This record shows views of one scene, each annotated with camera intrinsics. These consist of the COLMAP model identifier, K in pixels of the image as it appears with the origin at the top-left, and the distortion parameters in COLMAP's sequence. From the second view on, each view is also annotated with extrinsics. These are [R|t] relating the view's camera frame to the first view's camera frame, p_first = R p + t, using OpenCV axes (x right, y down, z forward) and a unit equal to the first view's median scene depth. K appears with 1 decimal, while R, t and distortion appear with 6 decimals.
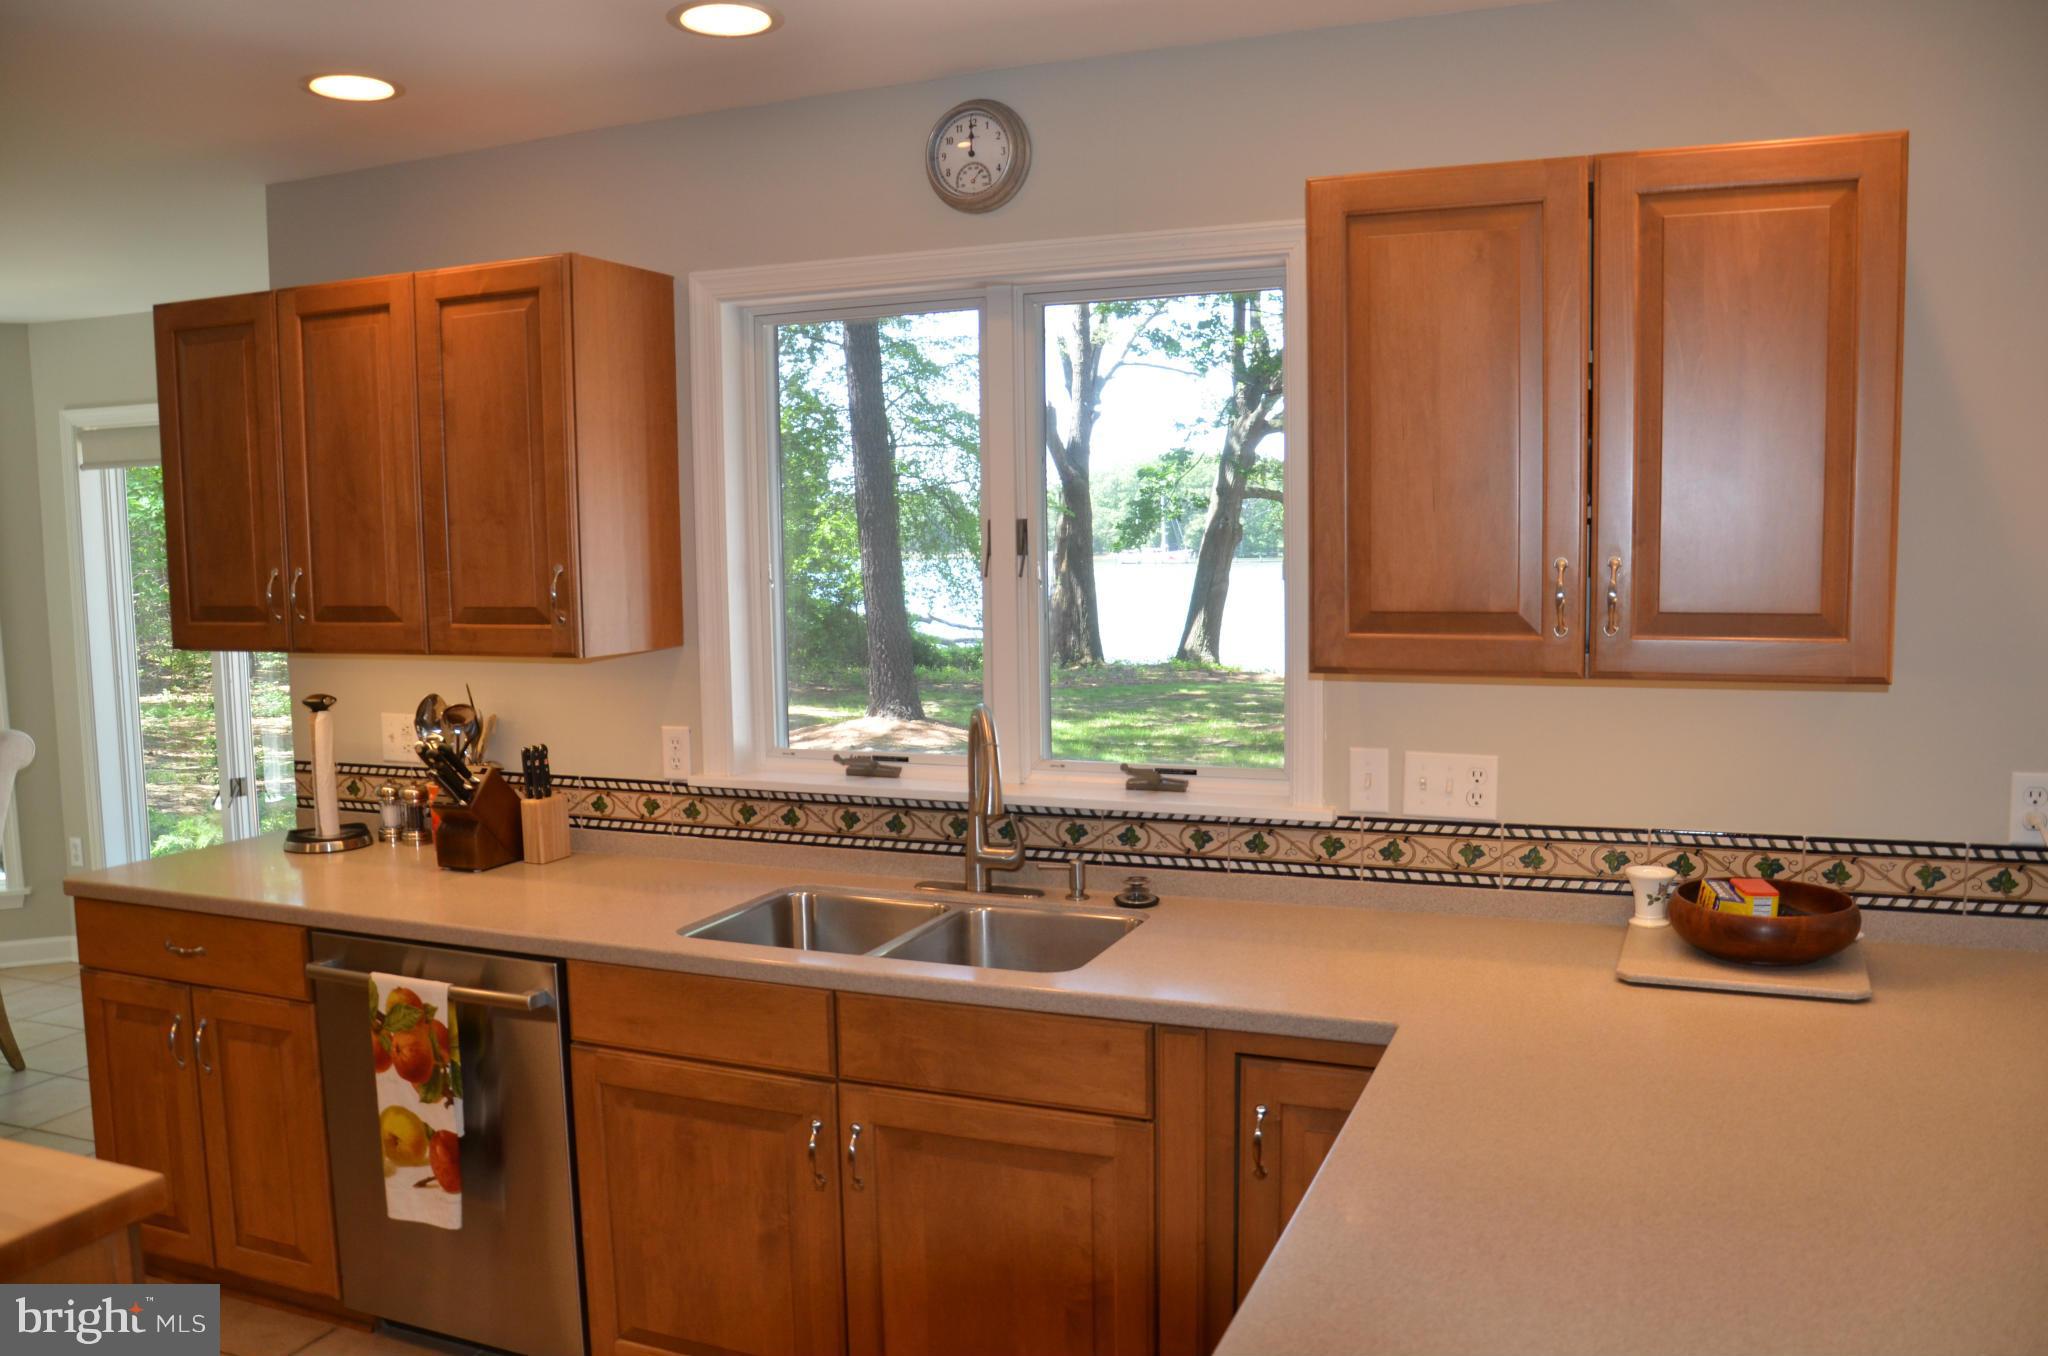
lens RADIAL K [[1595.9, 0, 1029.9], [0, 1595.9, 698.8], [0, 0, 1]] dist [-0.152062, 0.120295]
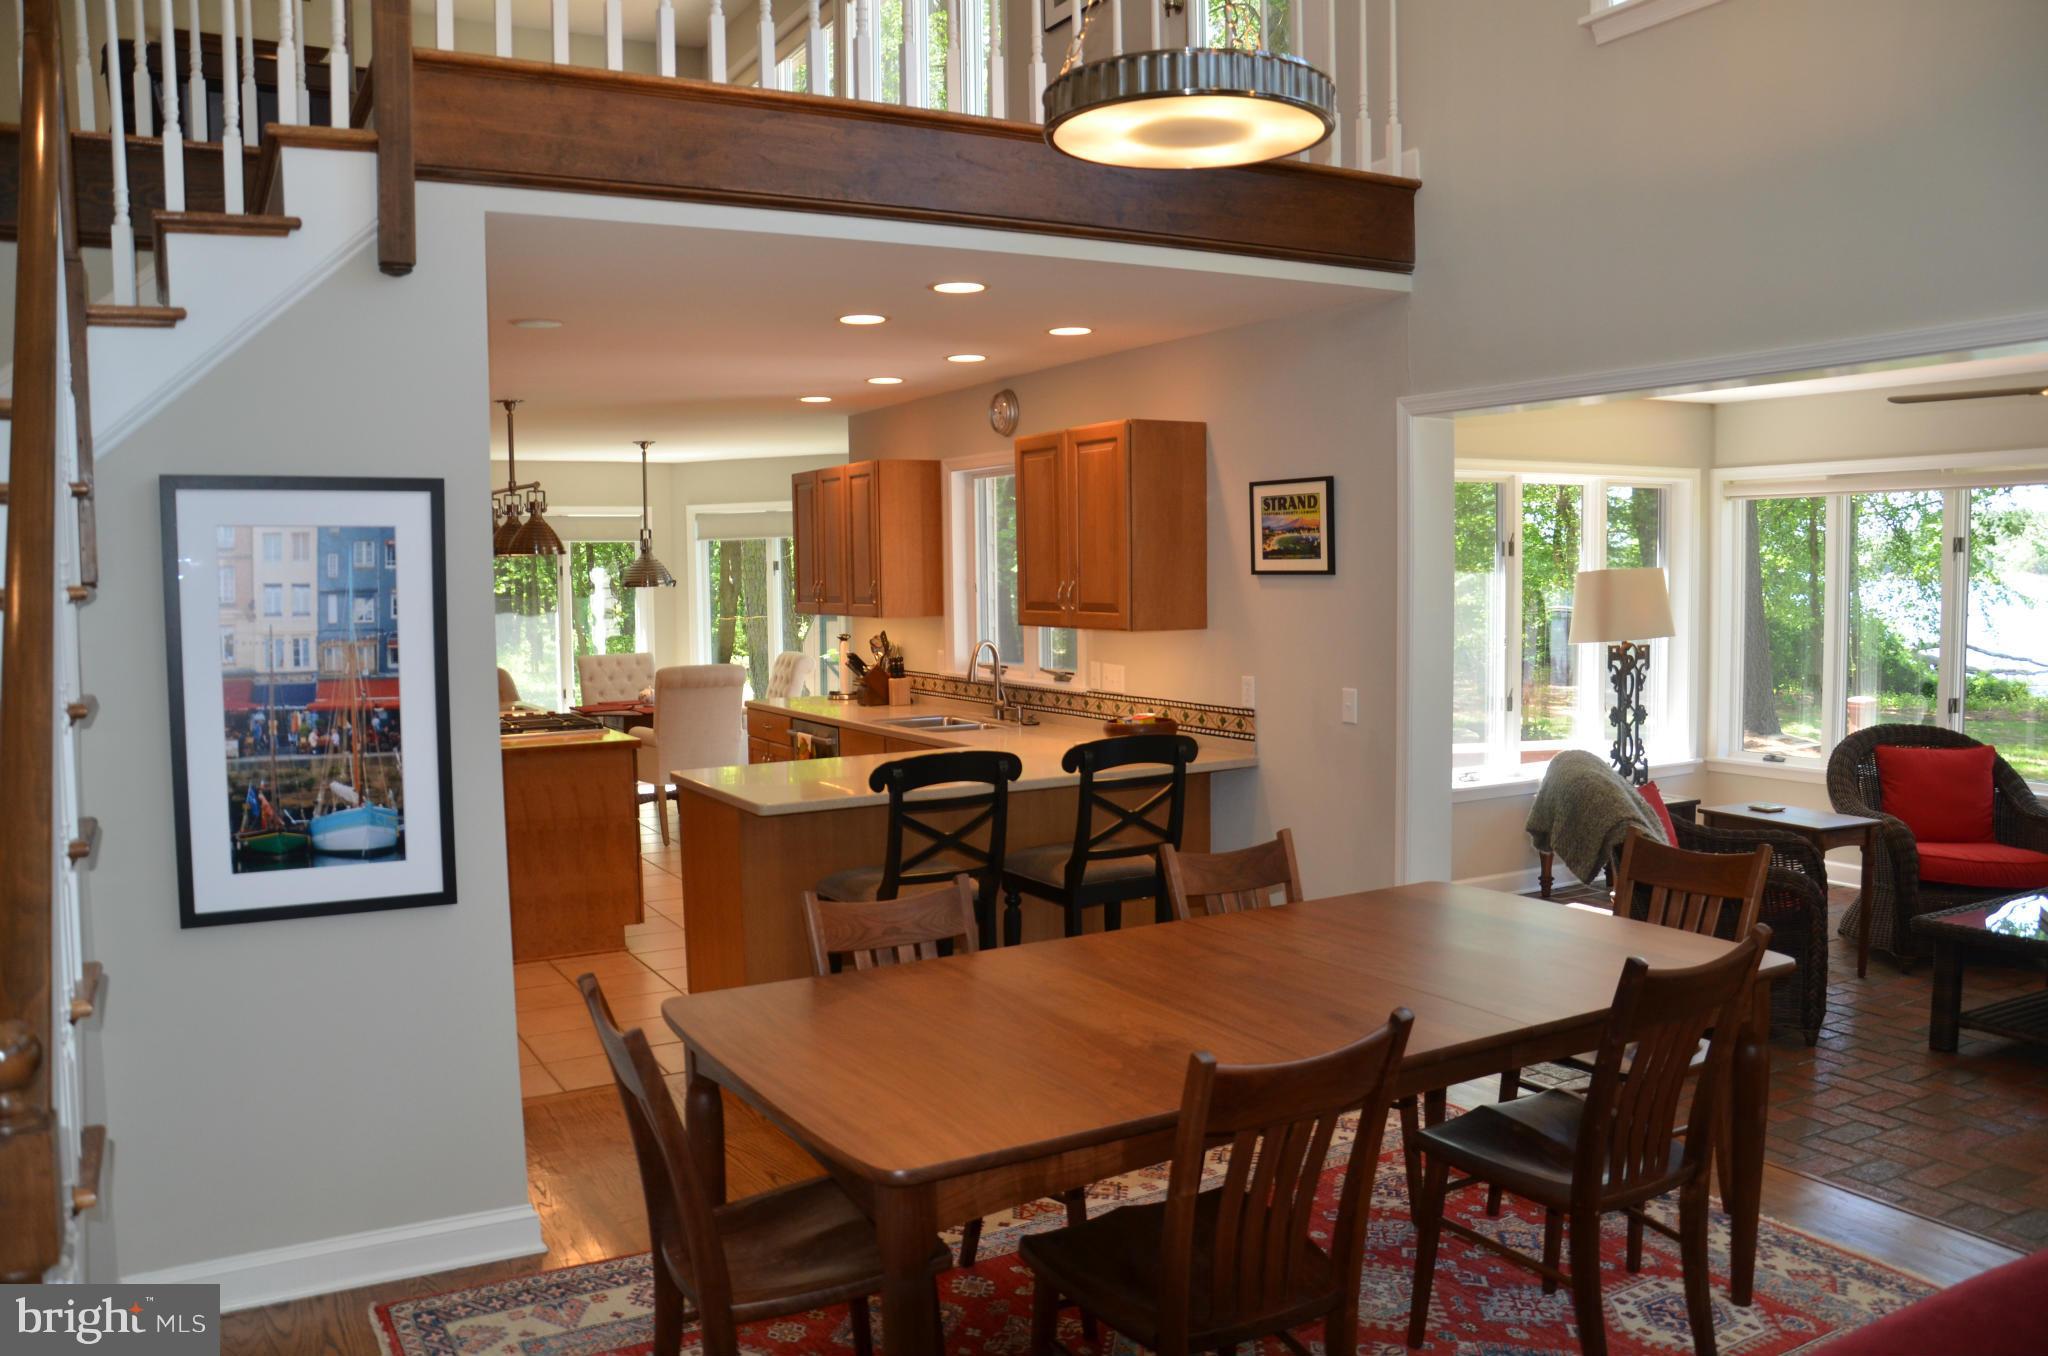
lens RADIAL K [[1595.9, 0, 1029.9], [0, 1595.9, 698.8], [0, 0, 1]] dist [-0.152062, 0.120295]
pose [[0.782878, 0.055234, -0.619718, 1.404383], [-0.062862, 0.997977, 0.009536, 0.060587], [0.618991, 0.031491, 0.784767, -0.803705]]
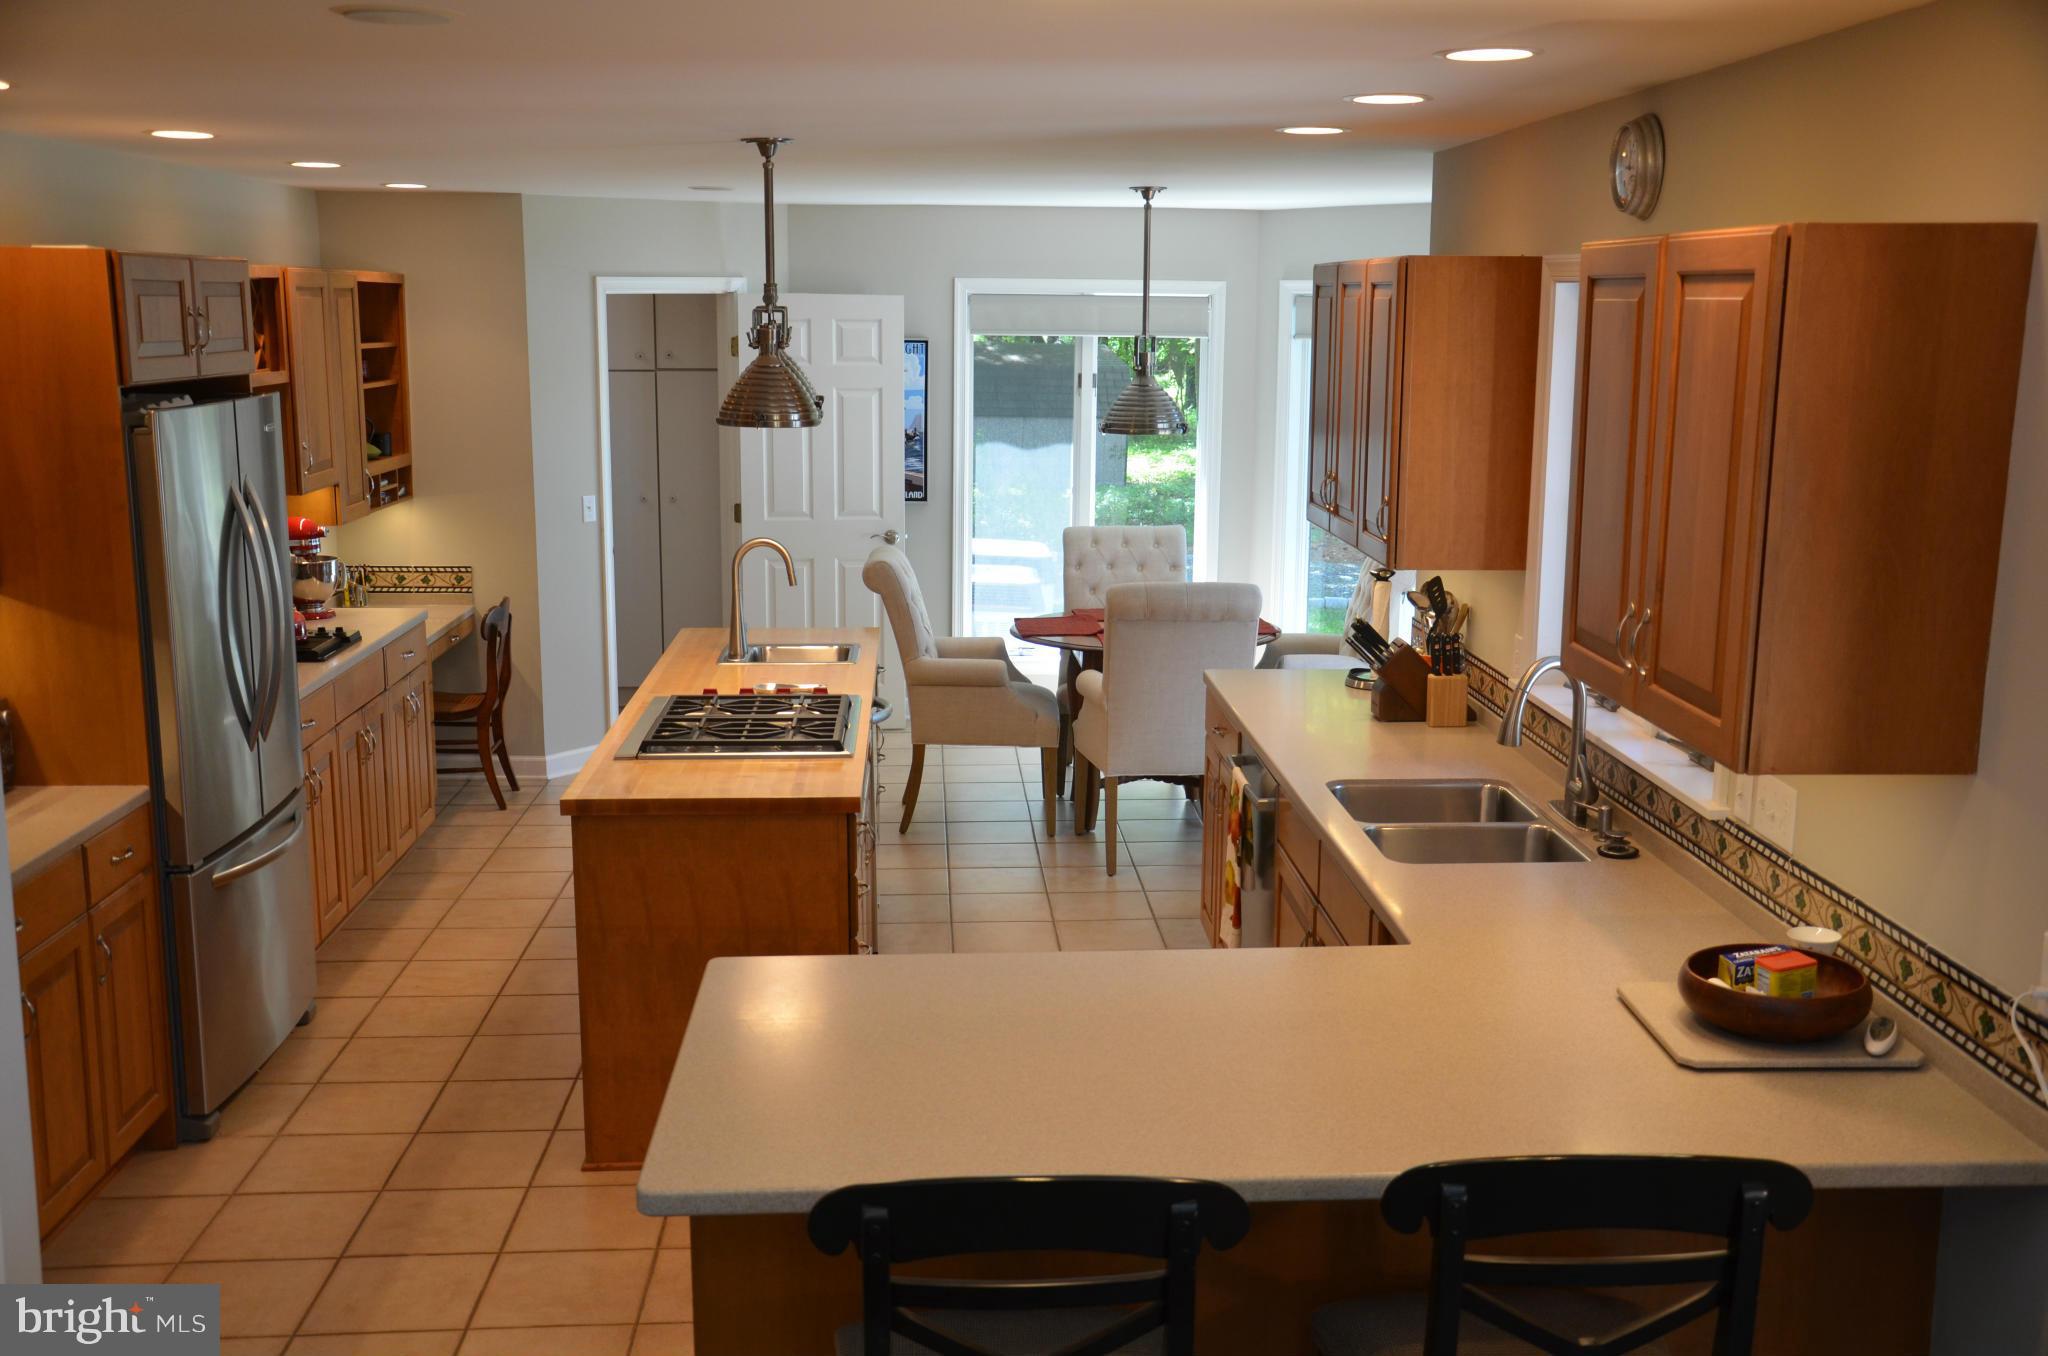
lens RADIAL K [[2059.1, 0, 1024.0], [0, 2059.1, 678.0], [0, 0, 1]] dist [0.012766, 0.008640]
pose [[0.420363, 0.182673, -0.888777, 1.045481], [-0.107932, 0.982637, 0.150916, -0.151916], [0.900914, 0.032488, 0.432781, -0.005730]]
